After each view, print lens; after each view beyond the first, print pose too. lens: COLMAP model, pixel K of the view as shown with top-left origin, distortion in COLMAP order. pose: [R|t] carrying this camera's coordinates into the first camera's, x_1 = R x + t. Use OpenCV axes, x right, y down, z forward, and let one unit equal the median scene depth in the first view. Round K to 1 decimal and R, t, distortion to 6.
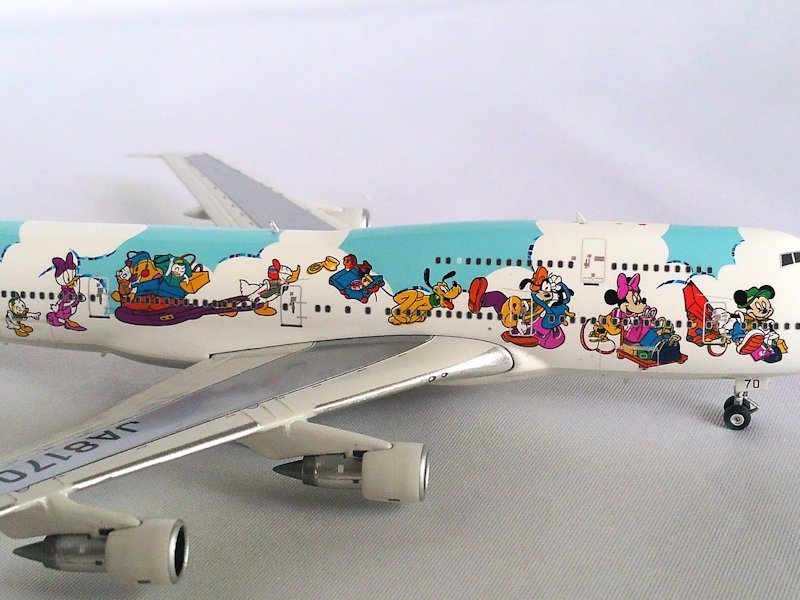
lens RADIAL K [[1179.7, 0, 400.0], [0, 1179.7, 300.0], [0, 0, 1]] dist [0.123119, 0.003647]
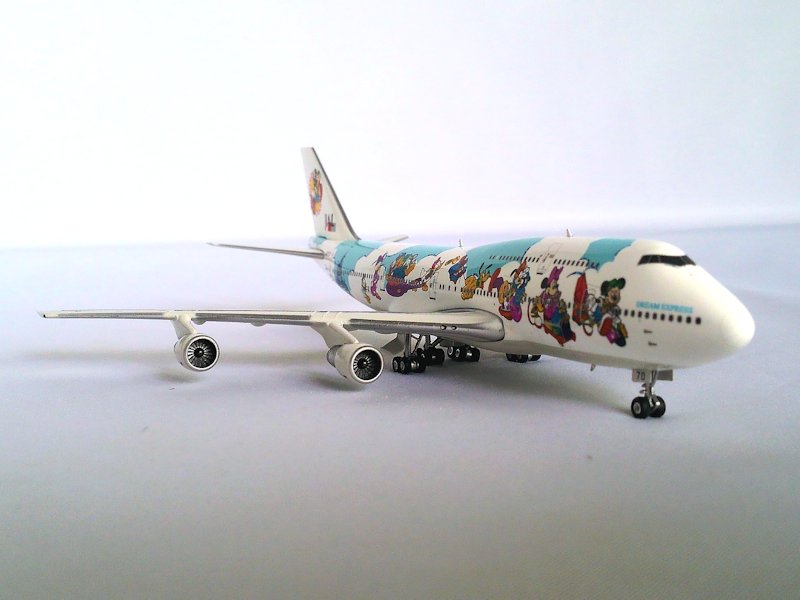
lens RADIAL K [[1179.7, 0, 400.0], [0, 1179.7, 300.0], [0, 0, 1]] dist [0.123119, 0.003647]
pose [[0.441482, 0.039060, -0.896419, 1.265443], [-0.296943, 0.949117, -0.104886, 0.197398], [0.846710, 0.312491, 0.430617, 0.311454]]
